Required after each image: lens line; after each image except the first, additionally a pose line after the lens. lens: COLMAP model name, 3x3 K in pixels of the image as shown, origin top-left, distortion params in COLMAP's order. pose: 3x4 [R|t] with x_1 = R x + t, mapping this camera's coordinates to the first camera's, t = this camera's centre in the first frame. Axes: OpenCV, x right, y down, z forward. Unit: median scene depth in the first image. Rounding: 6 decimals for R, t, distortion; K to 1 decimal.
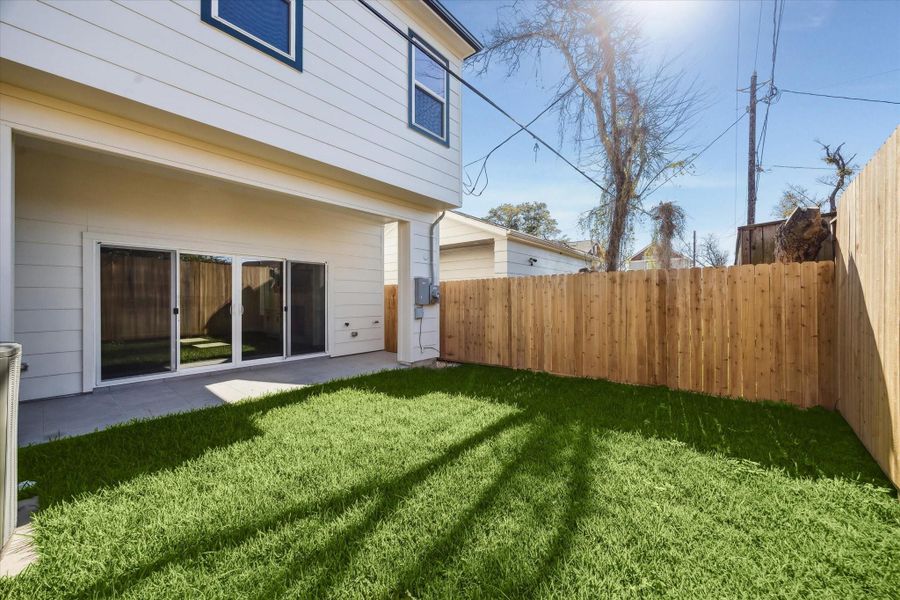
lens RADIAL K [[342.2, 0, 450.0], [0, 342.2, 300.0], [0, 0, 1]] dist [-0.007859, -0.000065]
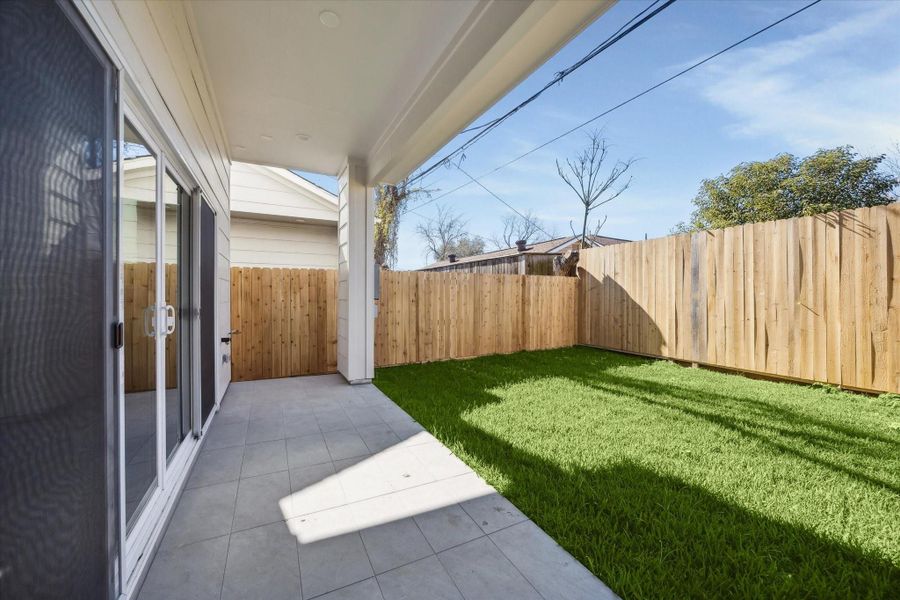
lens RADIAL K [[342.2, 0, 450.0], [0, 342.2, 300.0], [0, 0, 1]] dist [-0.007859, -0.000065]
pose [[0.374418, -0.004524, 0.927249, -0.797220], [-0.001126, 0.999985, 0.005334, 0.012428], [-0.927259, -0.003042, 0.374407, 0.616904]]
